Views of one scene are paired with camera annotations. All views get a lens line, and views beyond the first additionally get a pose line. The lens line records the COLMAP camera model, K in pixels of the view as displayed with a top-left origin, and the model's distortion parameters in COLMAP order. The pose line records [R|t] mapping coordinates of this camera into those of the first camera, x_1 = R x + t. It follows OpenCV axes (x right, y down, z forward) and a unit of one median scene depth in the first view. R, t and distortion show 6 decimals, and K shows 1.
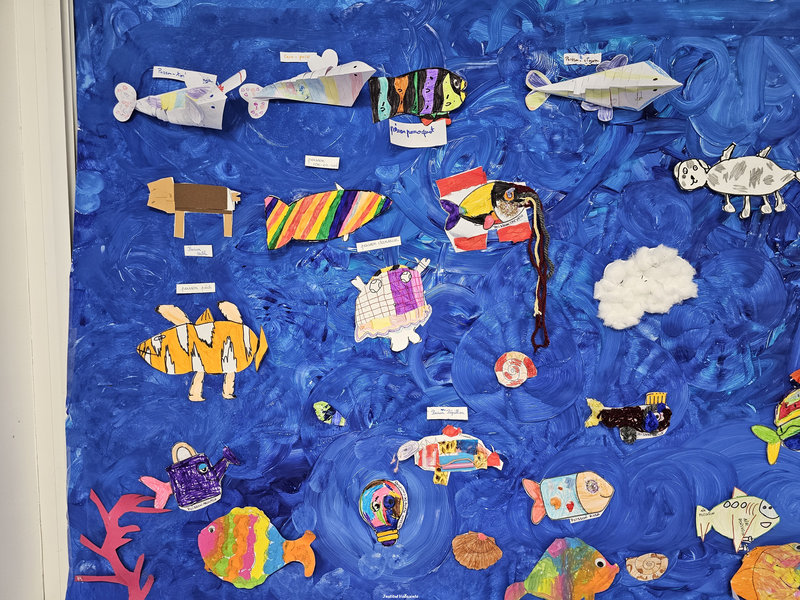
lens RADIAL K [[536.2, 0, 400.0], [0, 536.2, 300.0], [0, 0, 1]] dist [0.070870, -0.067130]
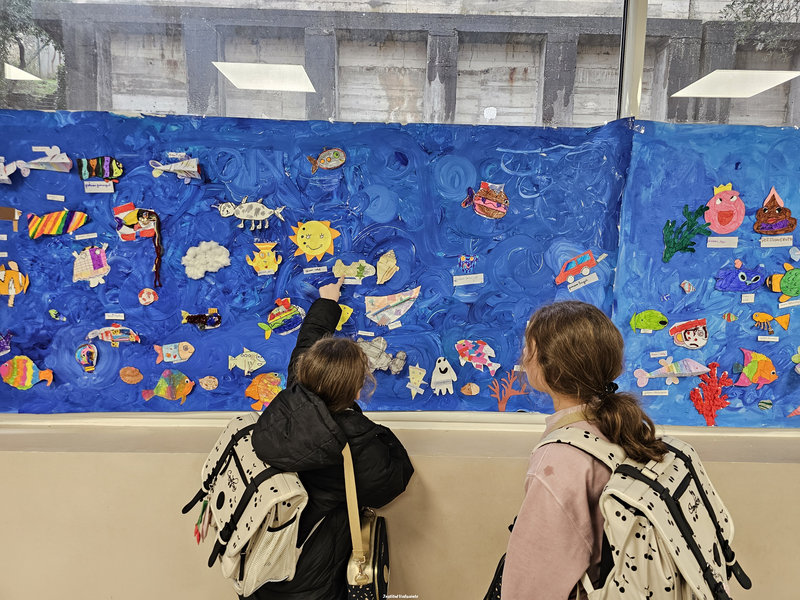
lens RADIAL K [[539.0, 0, 404.4], [0, 539.0, 313.7], [0, 0, 1]] dist [0.065756, -0.070660]
pose [[0.998492, 0.018499, 0.051687, 1.145251], [-0.021083, 0.998532, 0.049899, 0.070409], [-0.050688, -0.050913, 0.997416, -1.284020]]
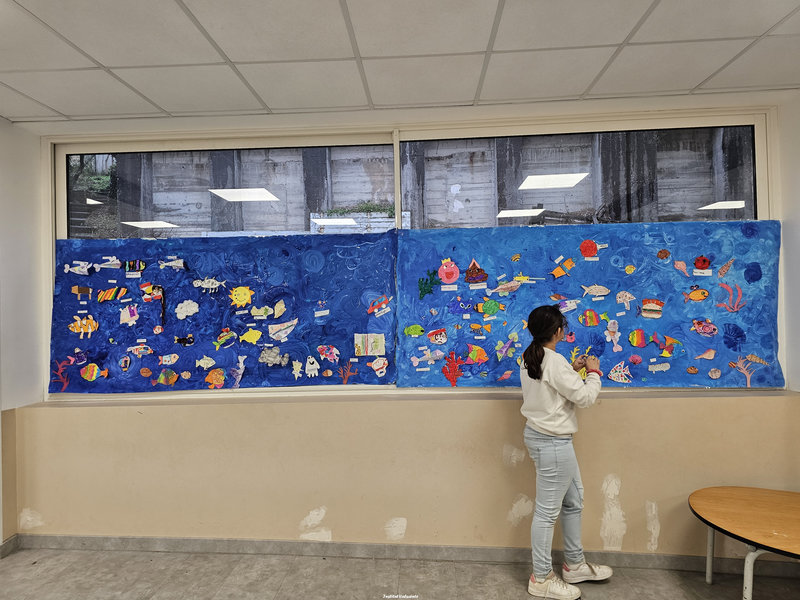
lens RADIAL K [[536.2, 0, 400.0], [0, 536.2, 300.0], [0, 0, 1]] dist [0.070870, -0.067130]
pose [[0.999661, -0.021632, -0.014488, 2.187656], [0.020406, 0.996583, -0.080043, 0.279157], [0.016170, 0.079720, 0.996686, -3.233611]]
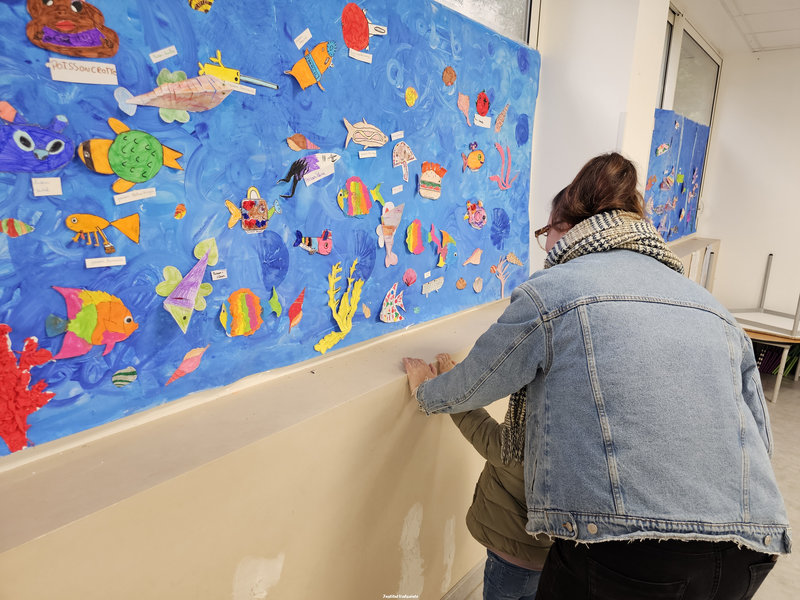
lens RADIAL K [[536.2, 0, 400.0], [0, 536.2, 300.0], [0, 0, 1]] dist [0.070870, -0.067130]
pose [[0.590758, -0.162773, 0.790259, 2.148660], [0.027697, 0.982953, 0.181759, 0.133392], [-0.806373, -0.085488, 0.585196, -0.390988]]
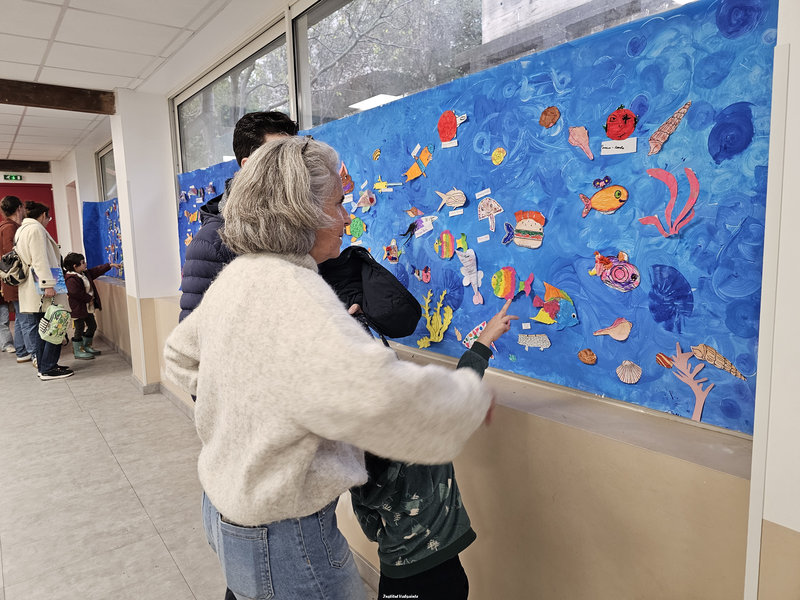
lens RADIAL K [[536.2, 0, 400.0], [0, 536.2, 300.0], [0, 0, 1]] dist [0.070870, -0.067130]
pose [[0.643972, 0.079132, -0.760945, 5.275765], [-0.024187, 0.996245, 0.083133, 0.169741], [0.764666, -0.035130, 0.643468, -0.924137]]
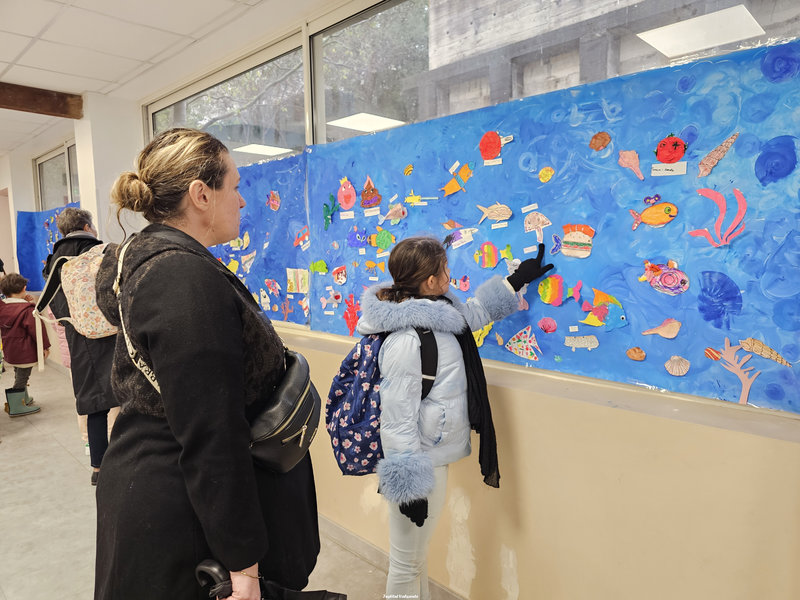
lens RADIAL K [[537.6, 0, 414.5], [0, 537.6, 307.5], [0, 0, 1]] dist [0.064488, -0.060415]
pose [[0.753252, 0.060233, -0.654968, 4.999957], [-0.030746, 0.997934, 0.056414, 0.233437], [0.657013, -0.022356, 0.753548, -1.398411]]
